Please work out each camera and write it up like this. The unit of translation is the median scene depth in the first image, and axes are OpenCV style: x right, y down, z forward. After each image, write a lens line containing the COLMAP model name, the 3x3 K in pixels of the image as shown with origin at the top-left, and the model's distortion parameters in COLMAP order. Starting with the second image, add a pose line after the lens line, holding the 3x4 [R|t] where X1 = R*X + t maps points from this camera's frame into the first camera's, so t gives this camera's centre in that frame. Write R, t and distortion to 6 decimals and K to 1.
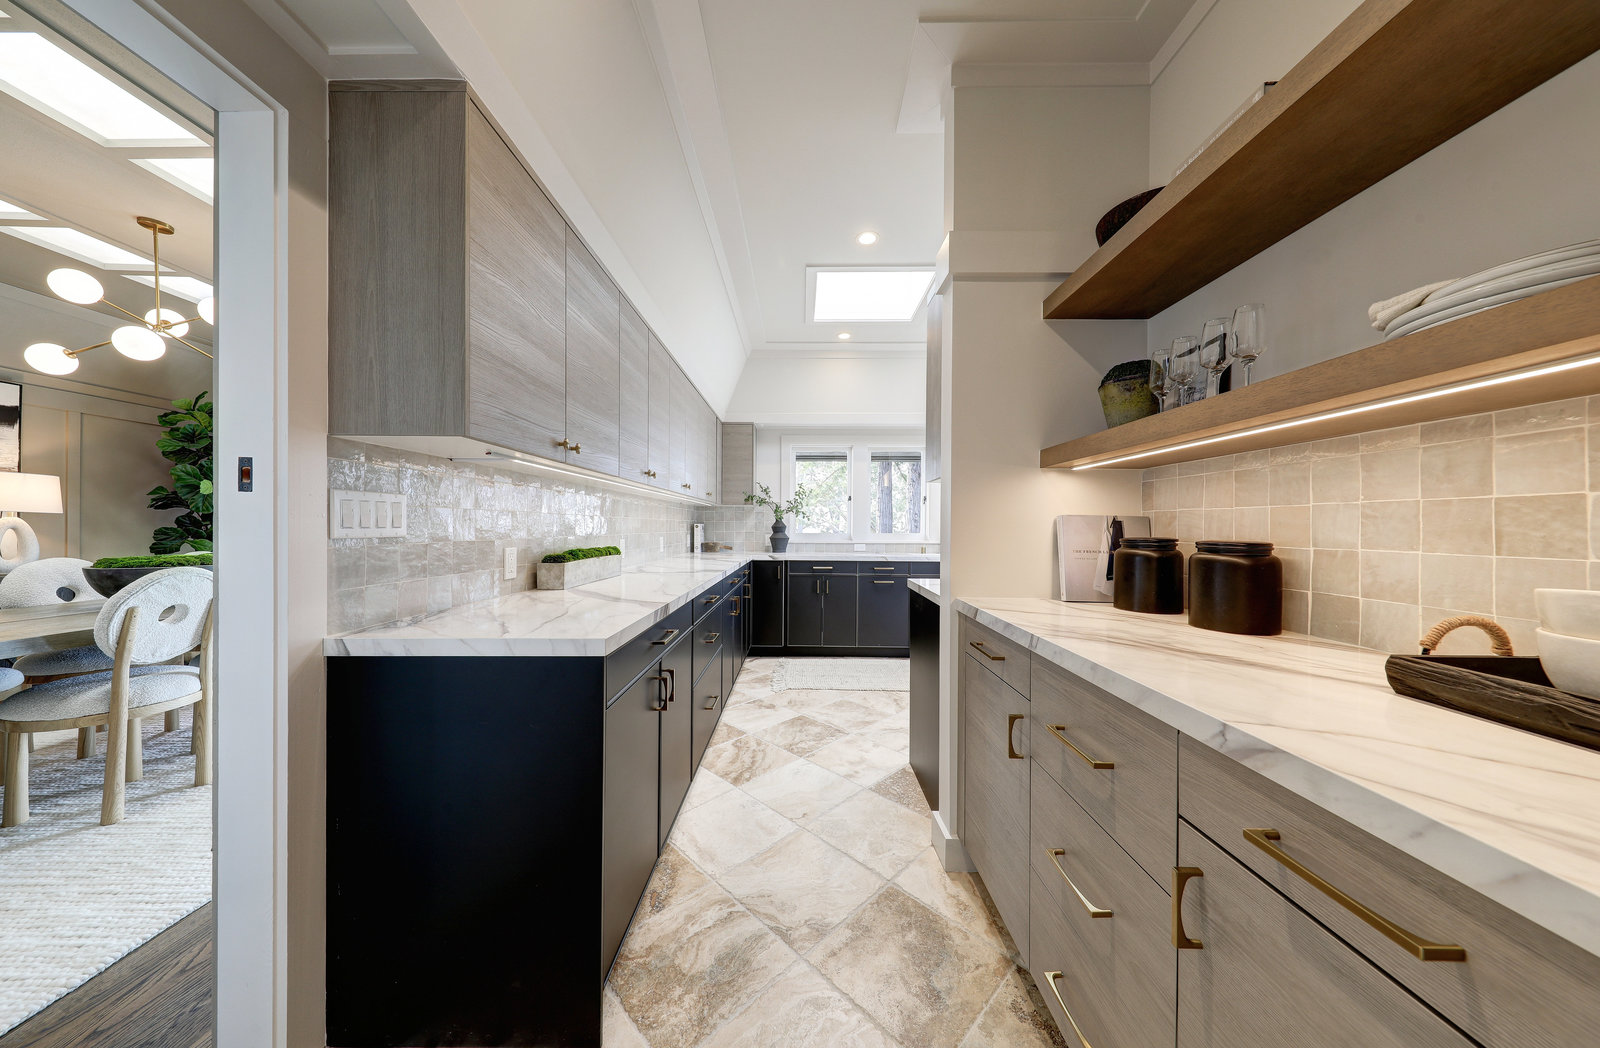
lens RADIAL K [[516.9, 0, 800.3], [0, 516.9, 524.9], [0, 0, 1]] dist [0.000621, -0.000026]
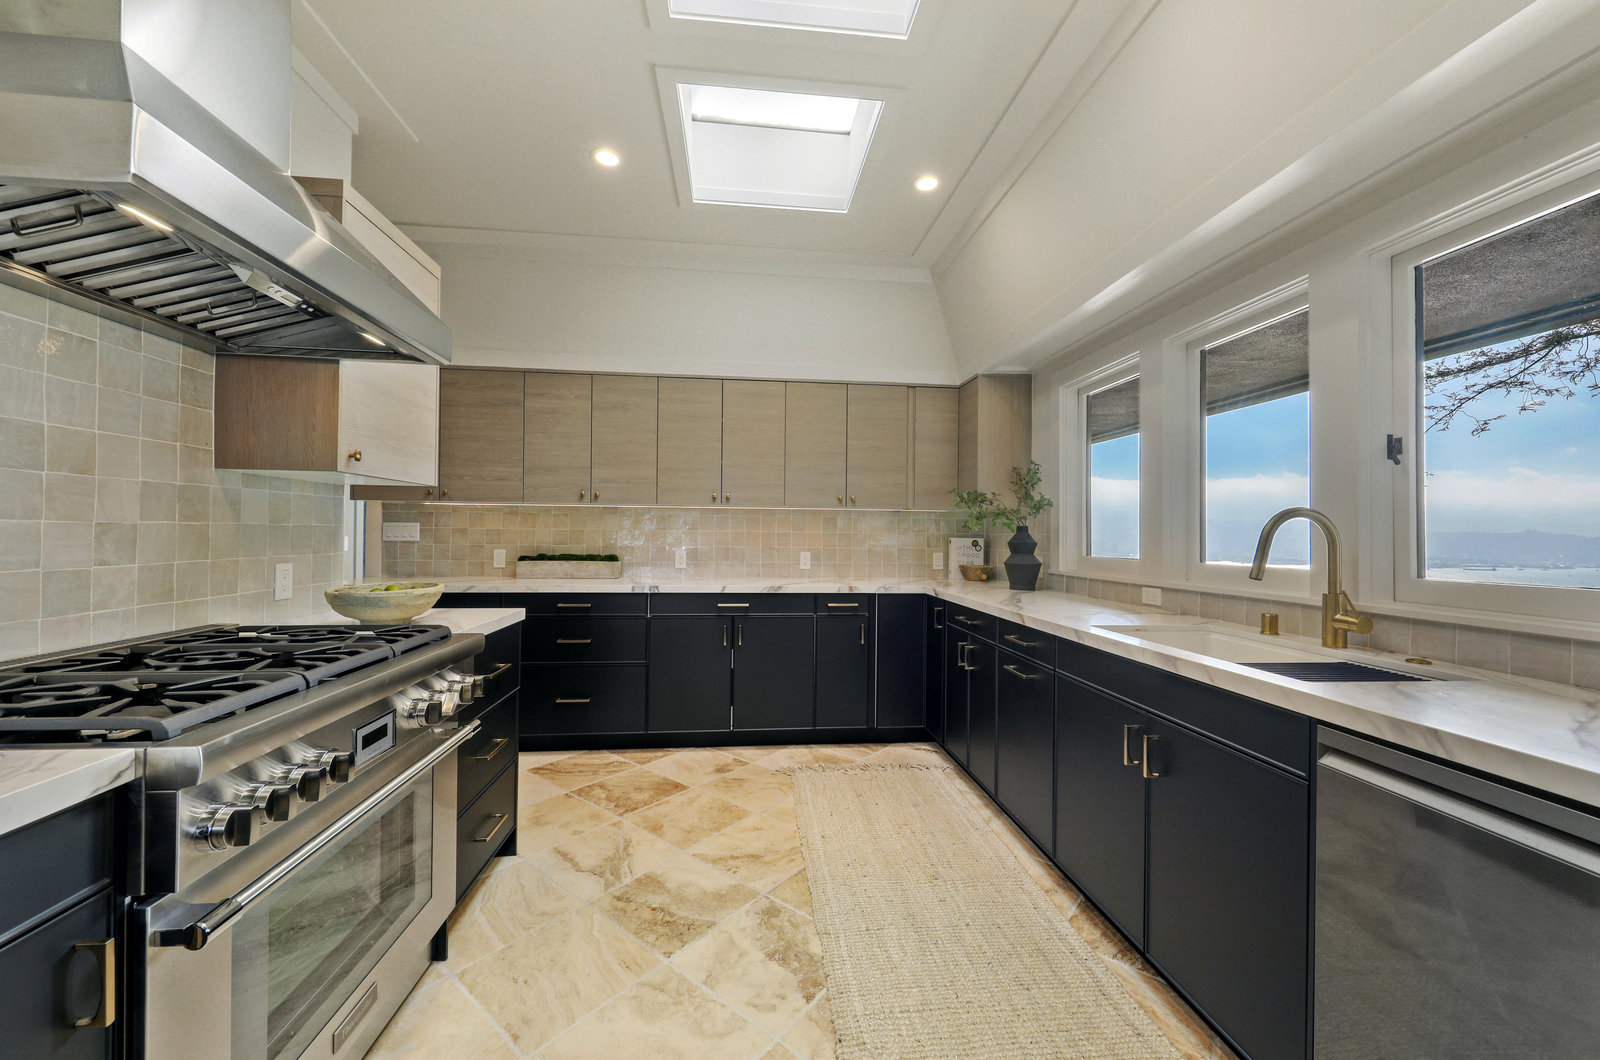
lens RADIAL K [[613.2, 0, 789.9], [0, 613.2, 532.3], [0, 0, 1]] dist [0.006596, -0.000439]
pose [[0.086711, -0.004195, -0.996225, 0.983205], [-0.011730, 0.999918, -0.005231, -0.007254], [0.996164, 0.012139, 0.086655, 1.133218]]
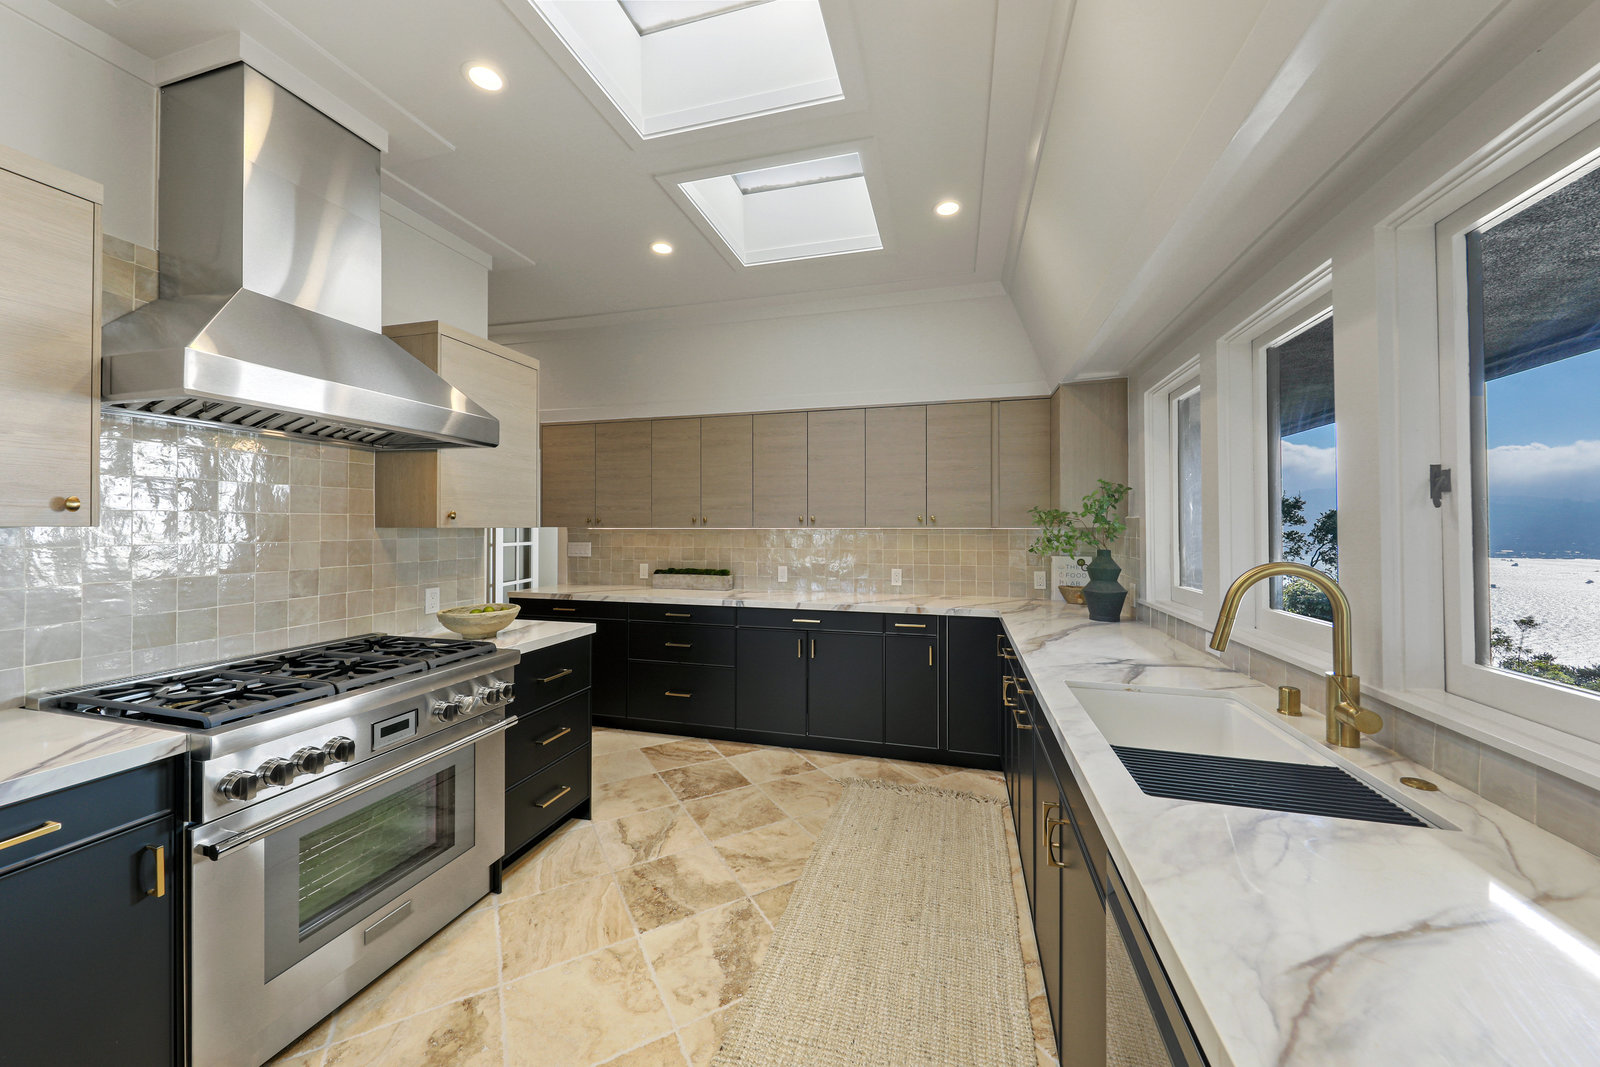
lens RADIAL K [[577.3, 0, 787.4], [0, 577.3, 526.0], [0, 0, 1]] dist [0.007894, -0.000109]
pose [[-0.287064, -0.004898, -0.957899, 0.970607], [-0.001638, 0.999988, -0.004622, -0.061986], [0.957910, 0.000242, -0.287069, 1.421493]]
